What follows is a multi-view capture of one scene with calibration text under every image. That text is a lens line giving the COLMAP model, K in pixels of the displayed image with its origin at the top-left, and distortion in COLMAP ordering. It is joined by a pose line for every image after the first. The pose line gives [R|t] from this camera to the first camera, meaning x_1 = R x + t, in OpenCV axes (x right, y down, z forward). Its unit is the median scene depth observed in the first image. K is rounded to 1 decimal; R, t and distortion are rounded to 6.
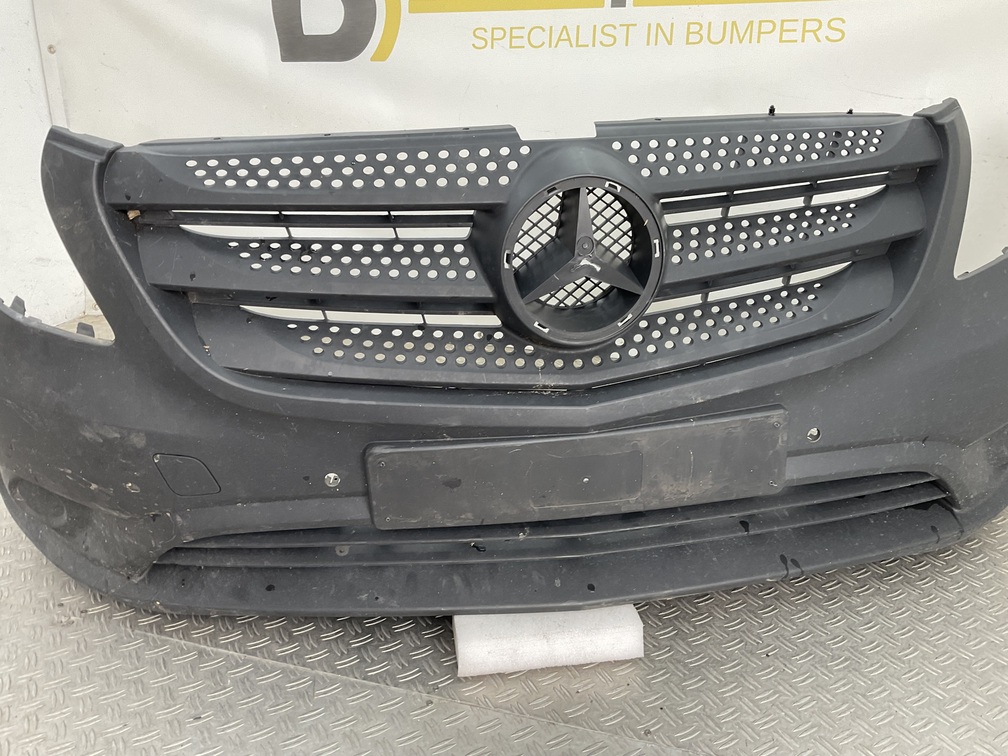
lens RADIAL K [[836.8, 0, 504.0], [0, 836.8, 378.0], [0, 0, 1]] dist [0.121386, -0.245206]
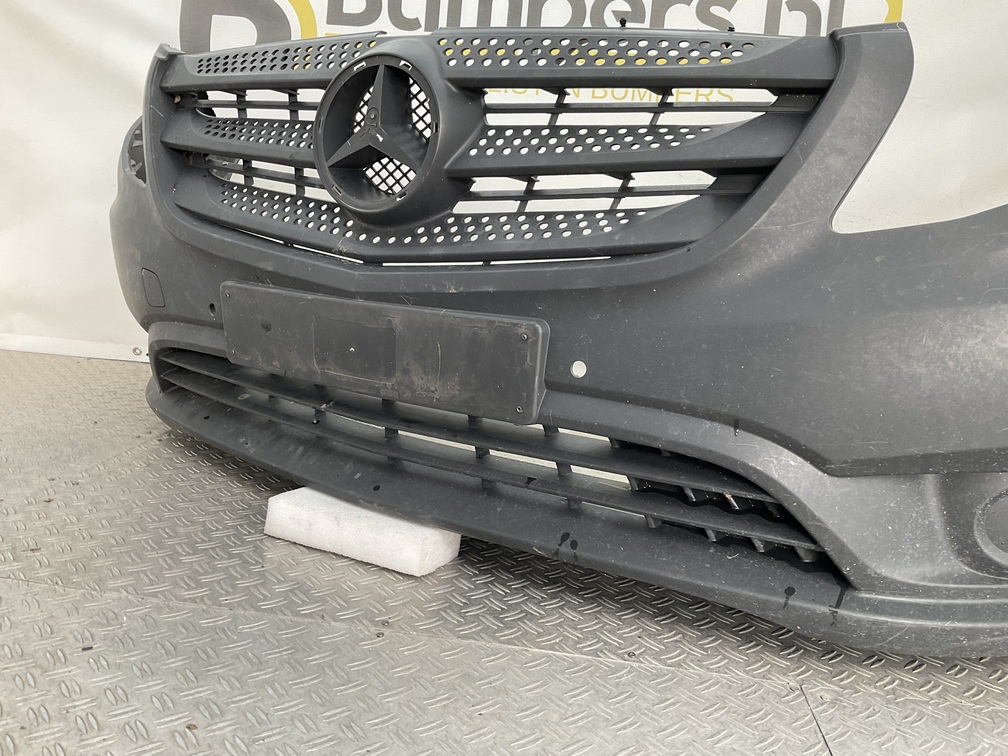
lens RADIAL K [[817.6, 0, 504.0], [0, 817.6, 378.0], [0, 0, 1]] dist [0.104914, -0.212086]
pose [[0.756436, 0.193880, -0.624672, 0.898432], [-0.334736, 0.935260, -0.115066, 0.212876], [0.561922, 0.296140, 0.772363, 0.341693]]
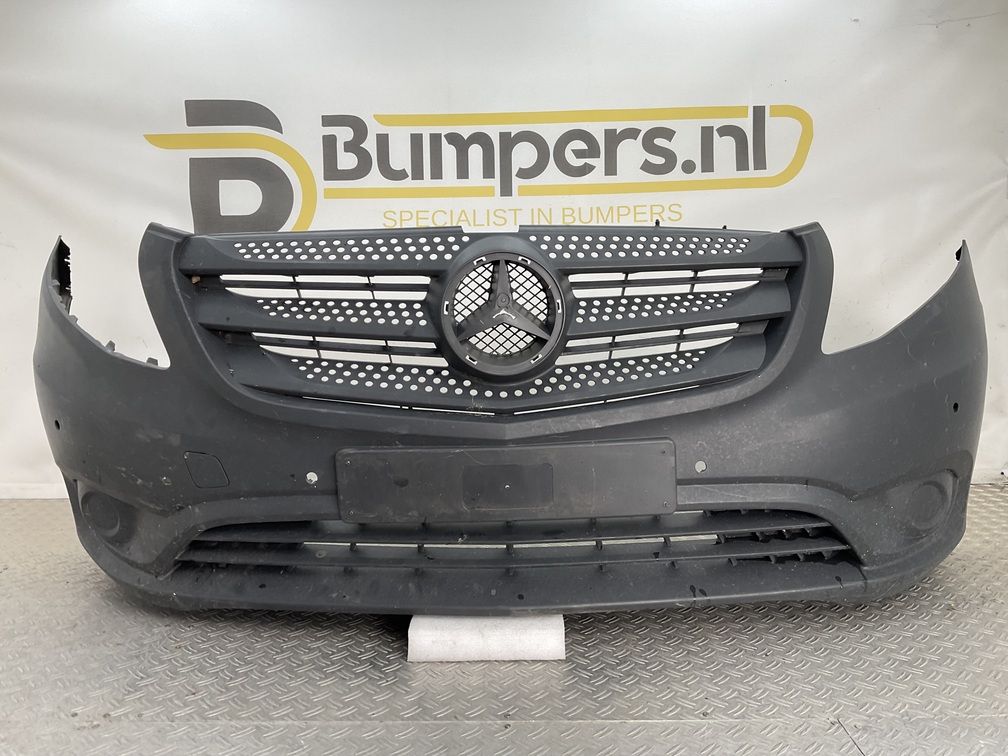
lens RADIAL K [[836.8, 0, 504.0], [0, 836.8, 378.0], [0, 0, 1]] dist [0.121386, -0.245206]
pose [[0.991843, 0.014908, -0.126595, 0.255174], [-0.051109, 0.956323, -0.287809, 0.335523], [0.116775, 0.291932, 0.949284, -0.247516]]
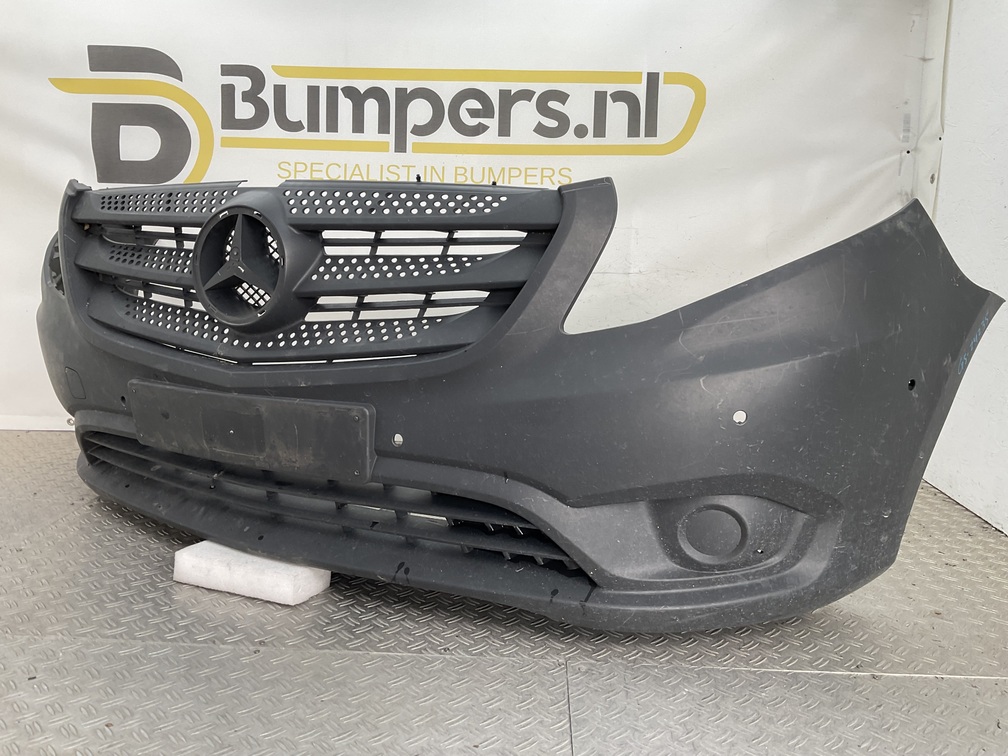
lens RADIAL K [[817.6, 0, 504.0], [0, 817.6, 378.0], [0, 0, 1]] dist [0.104914, -0.212086]
pose [[0.799254, 0.129870, -0.586794, 1.221778], [-0.264710, 0.952635, -0.149715, 0.124825], [0.539557, 0.274991, 0.795775, 0.176064]]
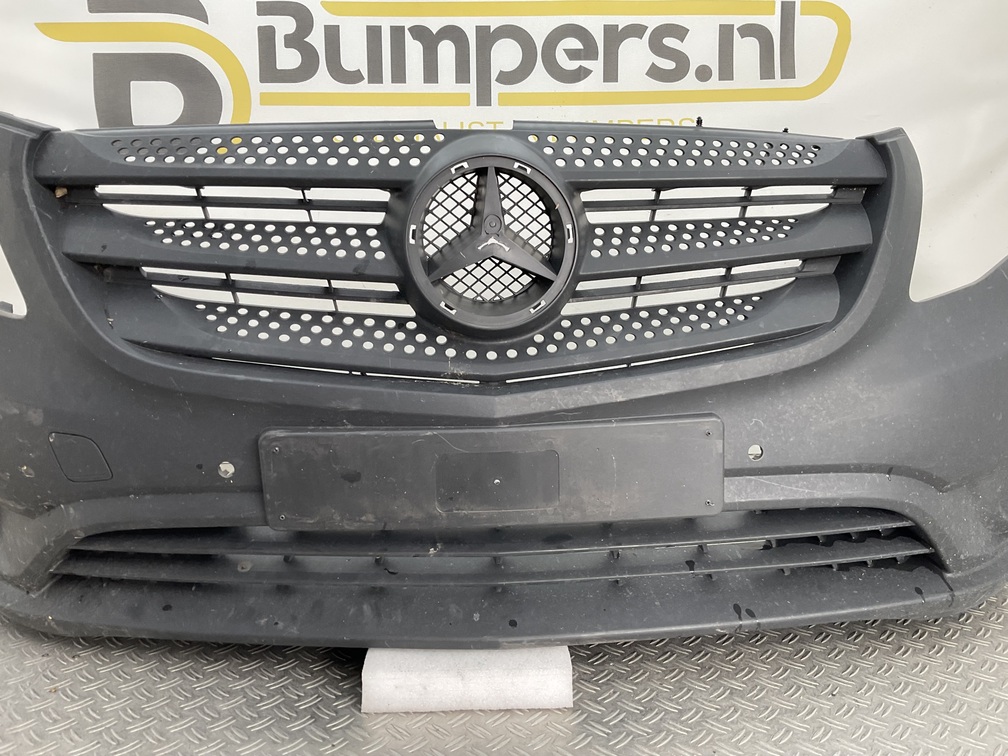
lens RADIAL K [[836.8, 0, 504.0], [0, 836.8, 378.0], [0, 0, 1]] dist [0.121386, -0.245206]
pose [[0.996151, 0.024918, -0.084041, 0.183929], [-0.043363, 0.973301, -0.225399, 0.223202], [0.076181, 0.228175, 0.970635, 0.081572]]
